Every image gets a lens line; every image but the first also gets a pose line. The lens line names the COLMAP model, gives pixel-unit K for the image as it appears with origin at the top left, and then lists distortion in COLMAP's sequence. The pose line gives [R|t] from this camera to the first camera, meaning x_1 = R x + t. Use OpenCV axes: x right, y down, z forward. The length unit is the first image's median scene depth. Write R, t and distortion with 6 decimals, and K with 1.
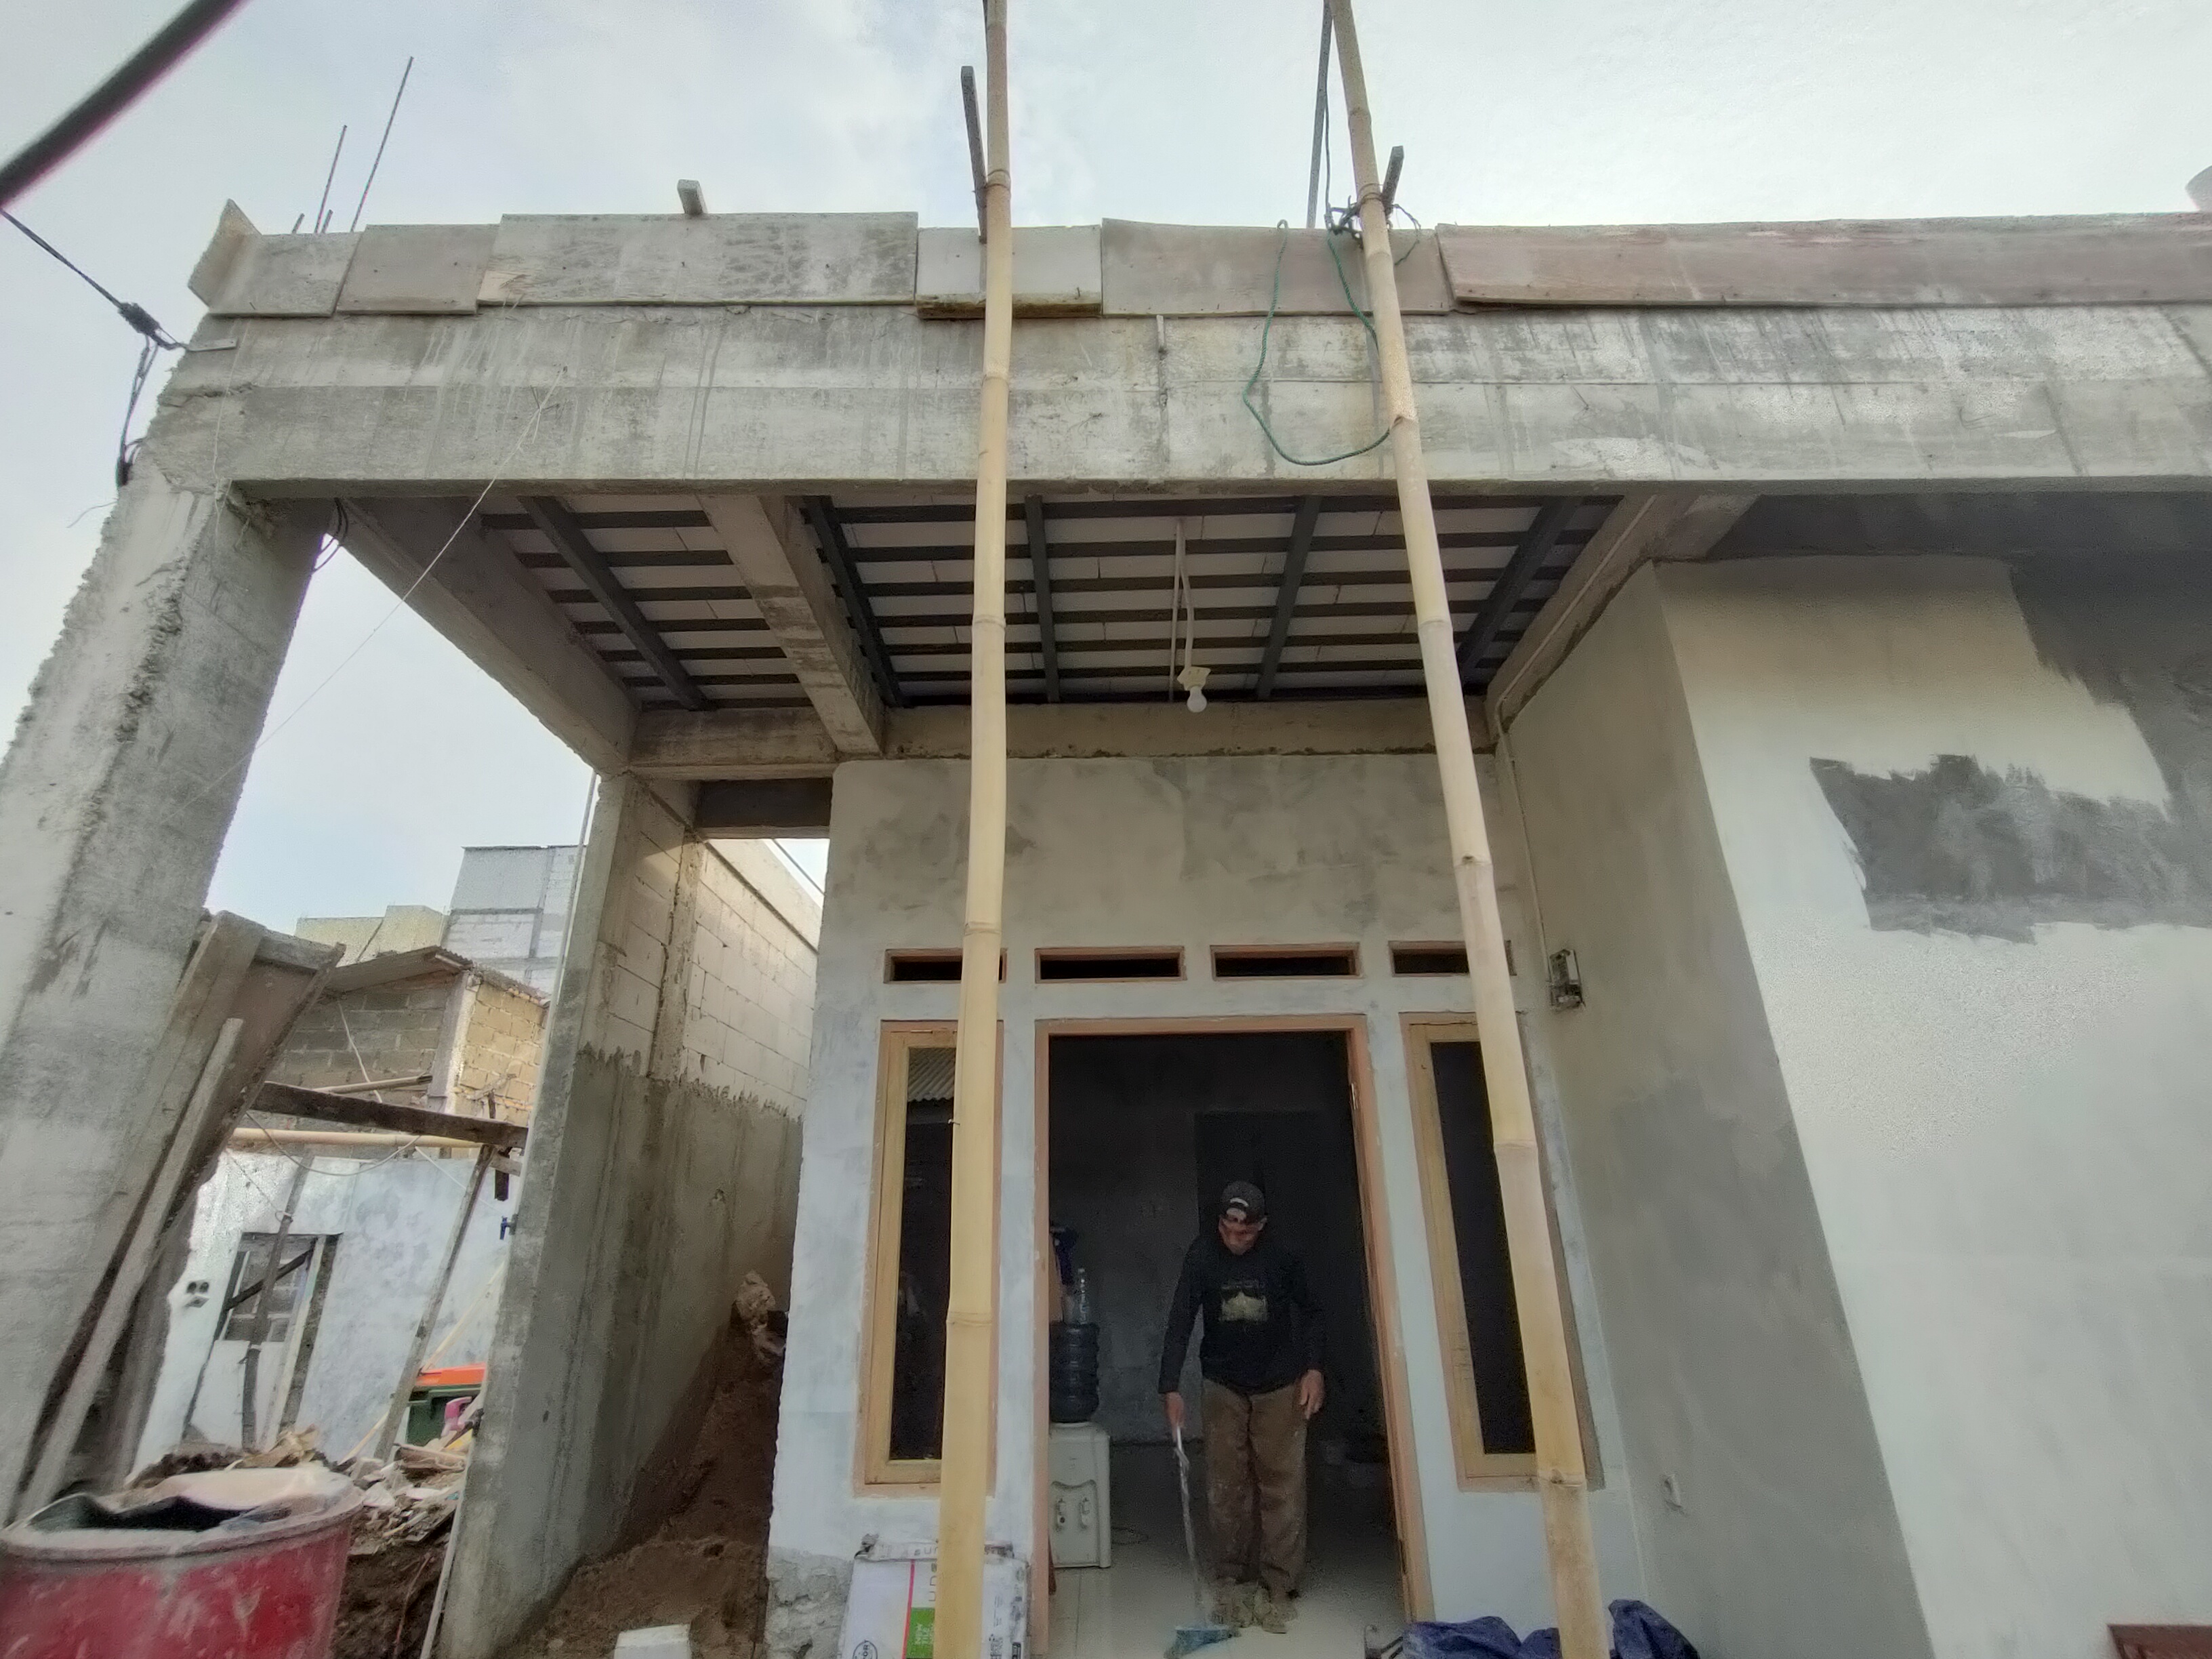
lens RADIAL K [[1025.9, 0, 1100.1], [0, 1025.9, 837.5], [0, 0, 1]] dist [-0.000883, 0.001764]
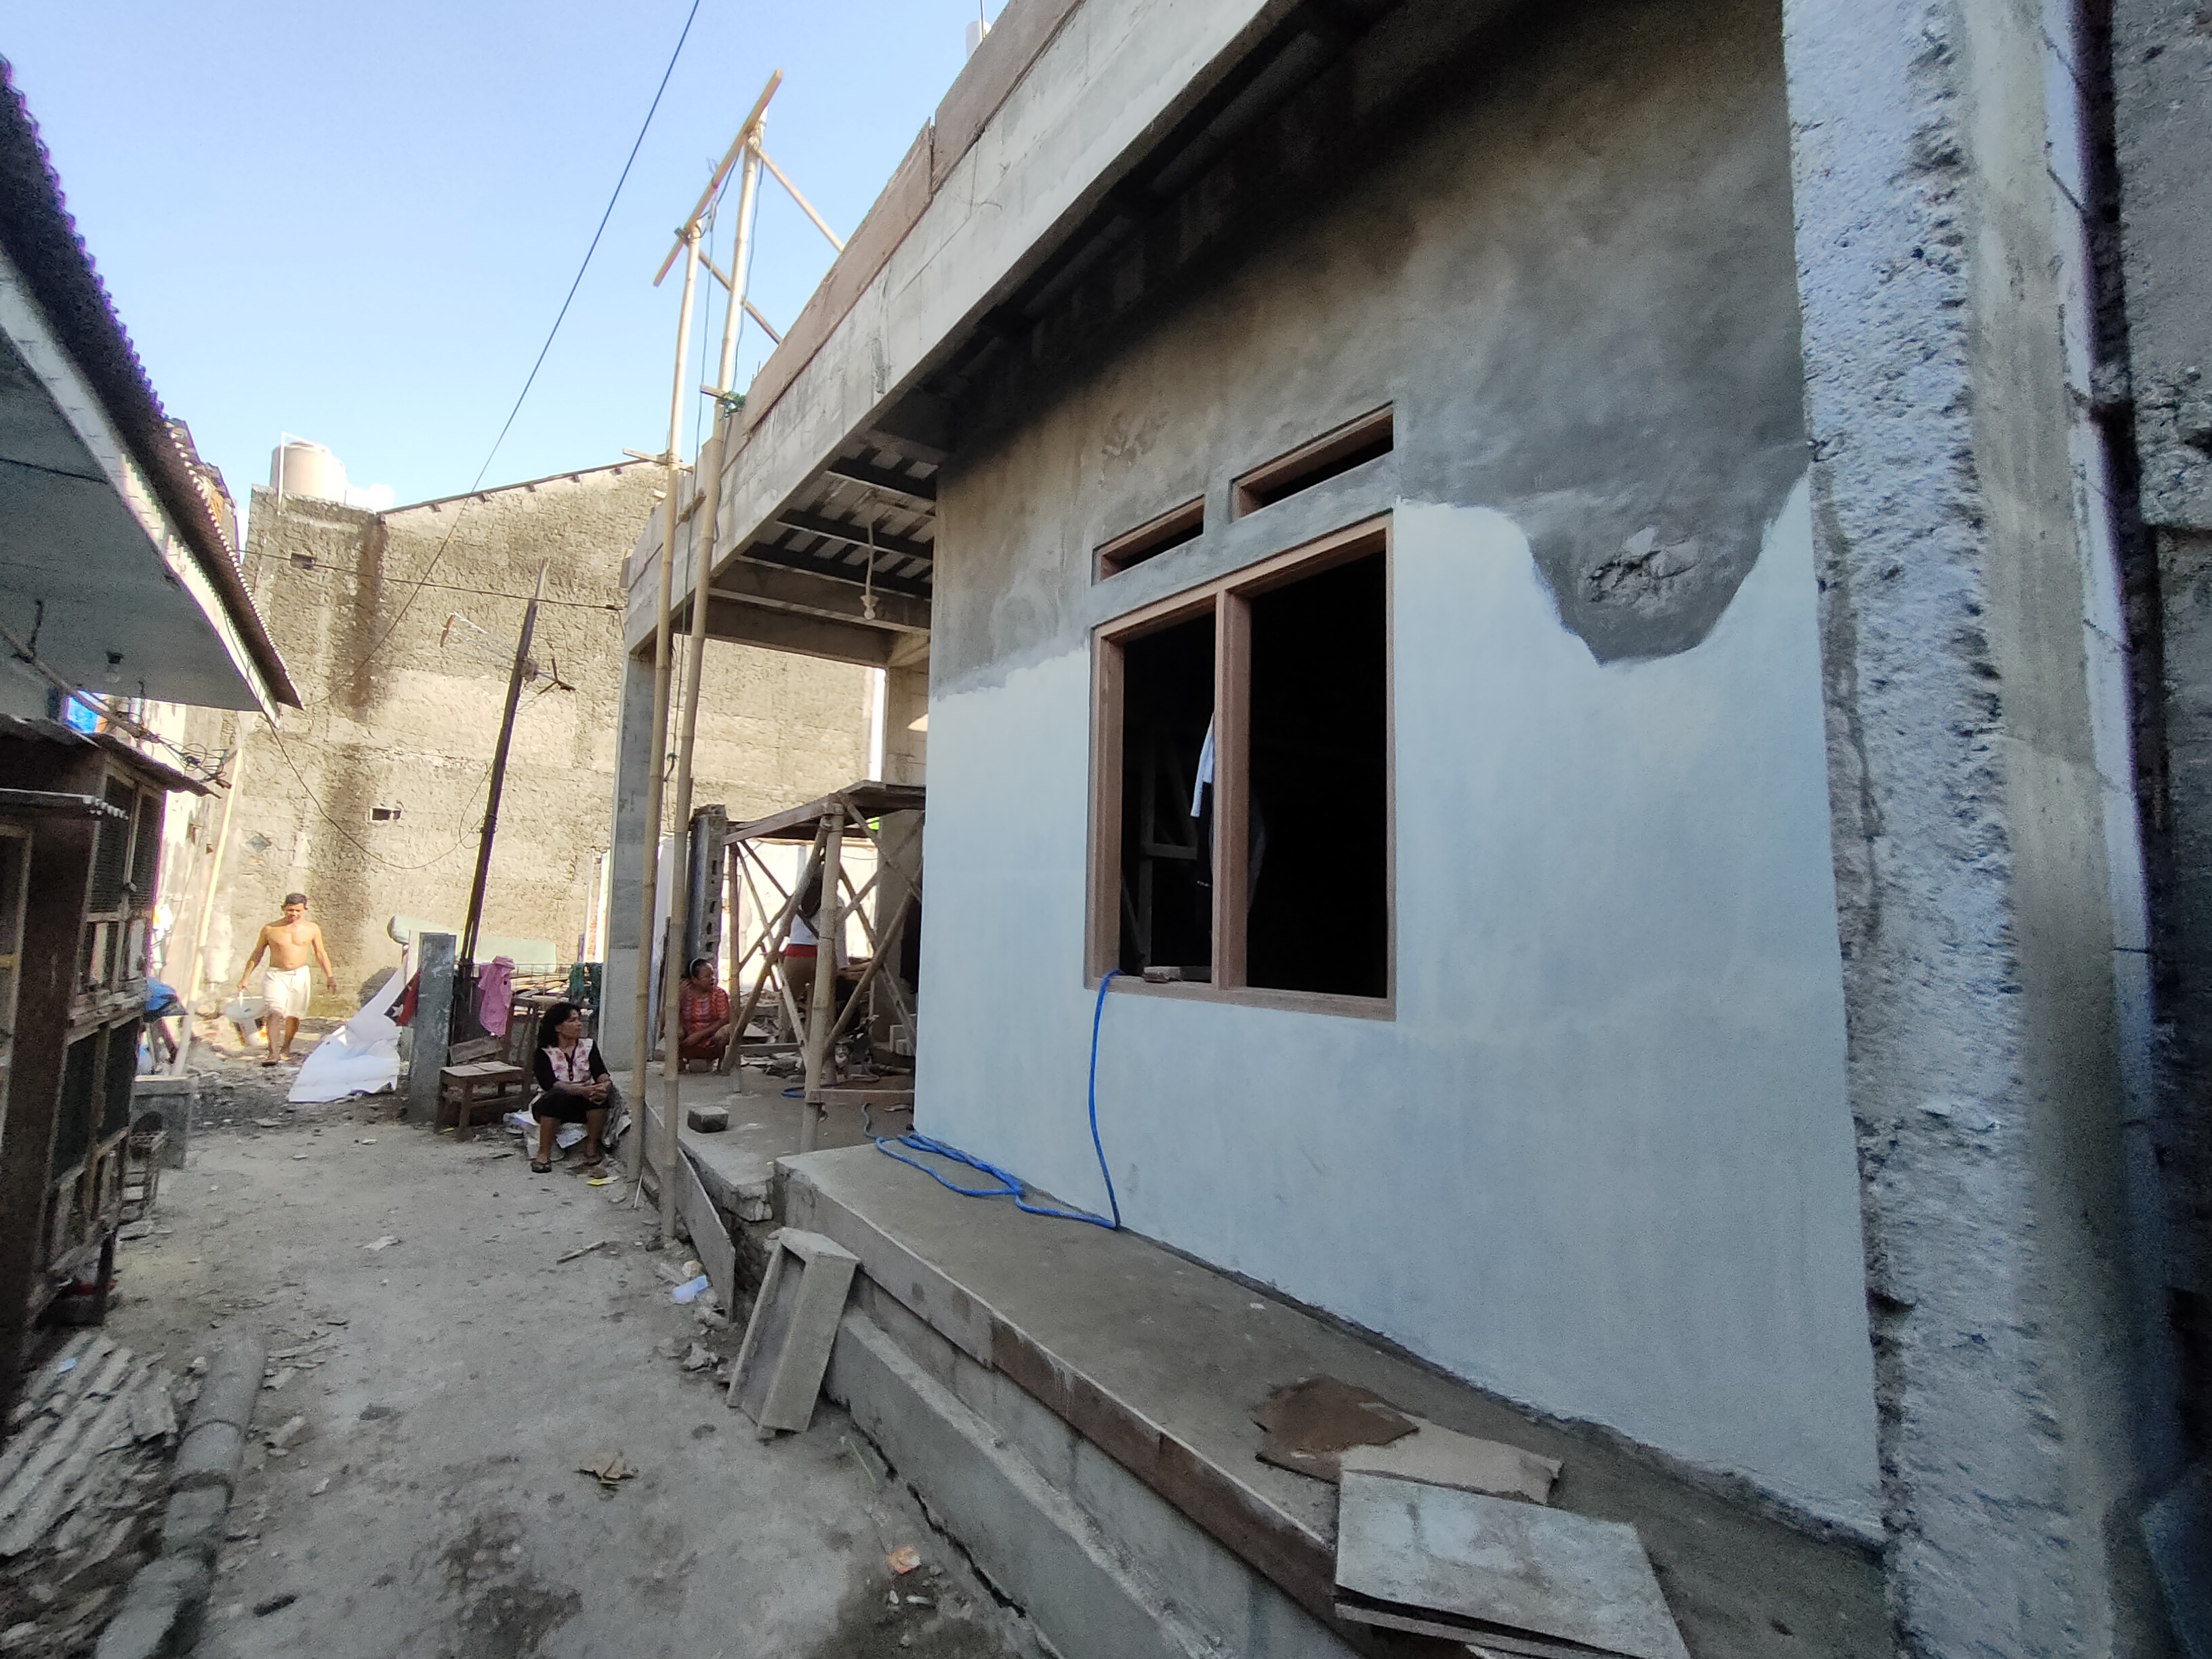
lens RADIAL K [[1025.9, 0, 1100.1], [0, 1025.9, 837.5], [0, 0, 1]] dist [-0.000883, 0.001764]
pose [[0.565629, -0.042847, -0.823546, 1.419504], [0.277715, 0.950214, 0.141304, 0.086691], [0.776491, -0.308637, 0.549369, 0.105806]]
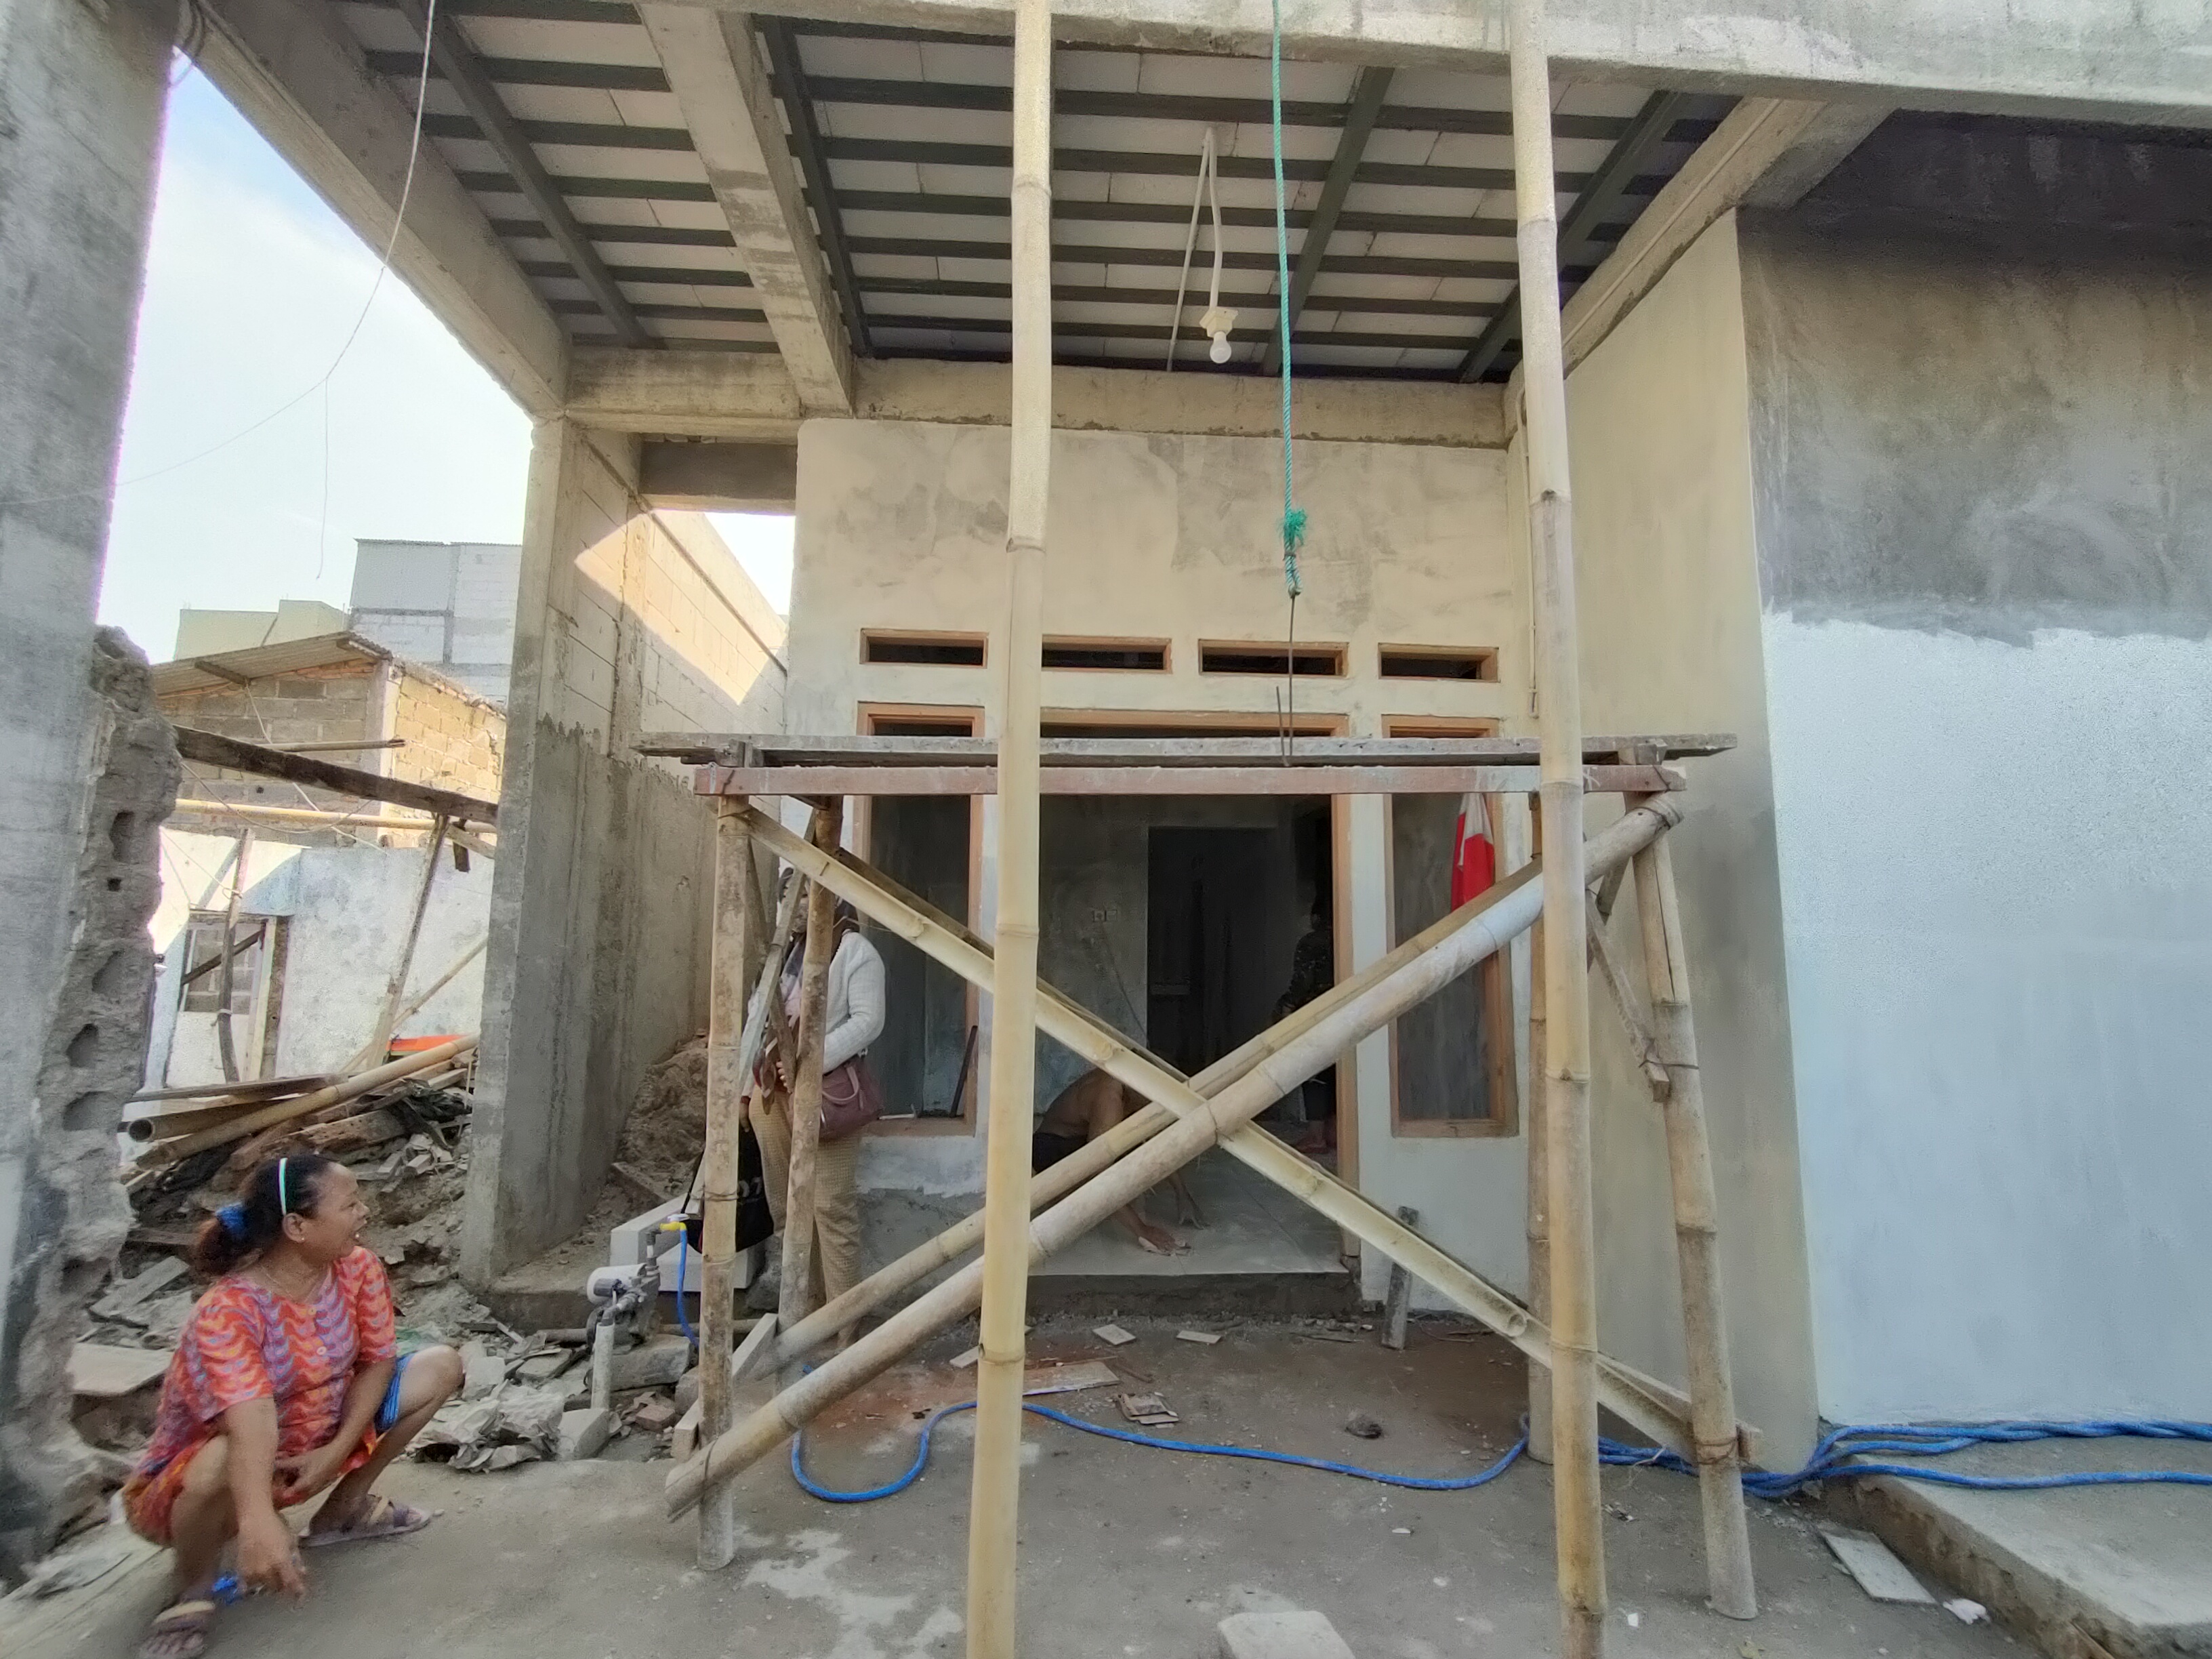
lens RADIAL K [[1025.9, 0, 1100.1], [0, 1025.9, 837.5], [0, 0, 1]] dist [-0.000883, 0.001764]
pose [[0.997270, 0.031940, 0.066582, -0.042858], [-0.047693, 0.966941, 0.250501, 0.045896], [-0.056380, -0.252992, 0.965824, 0.015972]]
